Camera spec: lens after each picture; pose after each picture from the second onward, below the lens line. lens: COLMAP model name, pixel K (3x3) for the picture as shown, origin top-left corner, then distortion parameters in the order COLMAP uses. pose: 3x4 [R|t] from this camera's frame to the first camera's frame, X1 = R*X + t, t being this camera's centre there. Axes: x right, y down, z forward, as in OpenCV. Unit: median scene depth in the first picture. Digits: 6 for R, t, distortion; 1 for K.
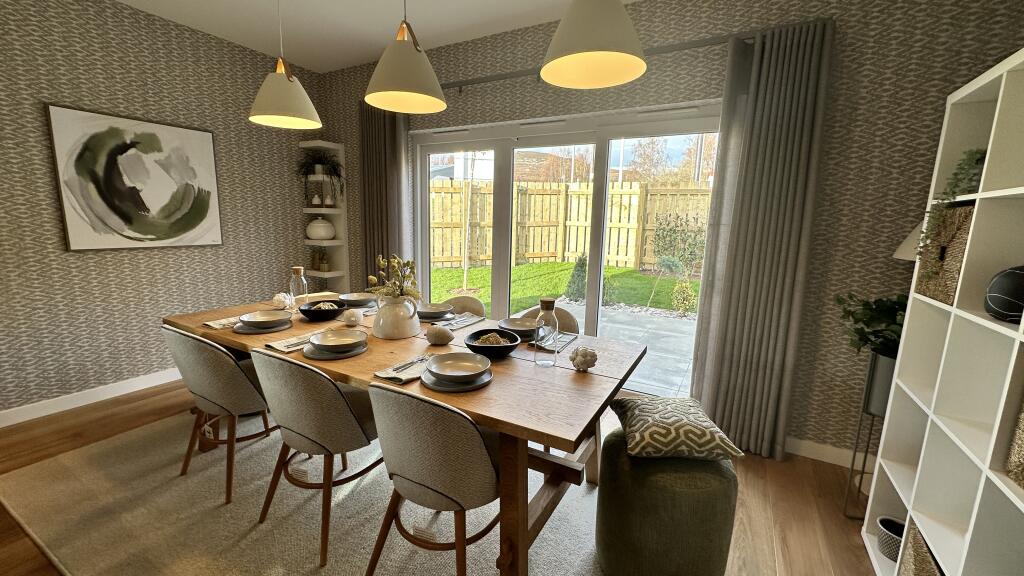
lens RADIAL K [[413.6, 0, 510.7], [0, 413.6, 290.1], [0, 0, 1]] dist [-0.000395, 0.000012]
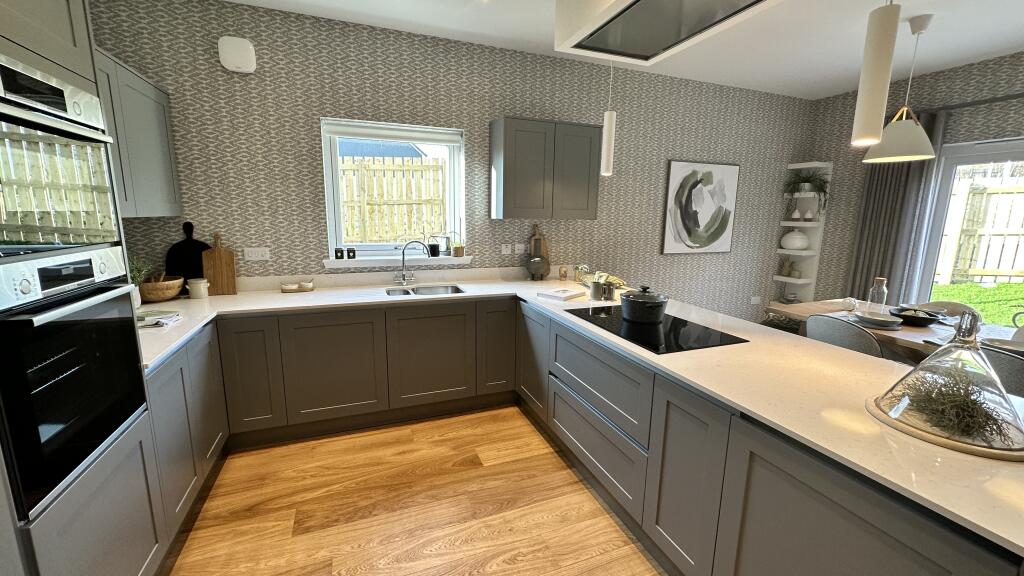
lens RADIAL K [[413.6, 0, 513.8], [0, 413.6, 287.1], [0, 0, 1]] dist [-0.000395, 0.000012]
pose [[0.775449, 0.093221, -0.624490, -0.451425], [-0.101292, 0.994598, 0.022691, 0.040173], [0.623232, 0.045660, 0.780703, -0.453696]]
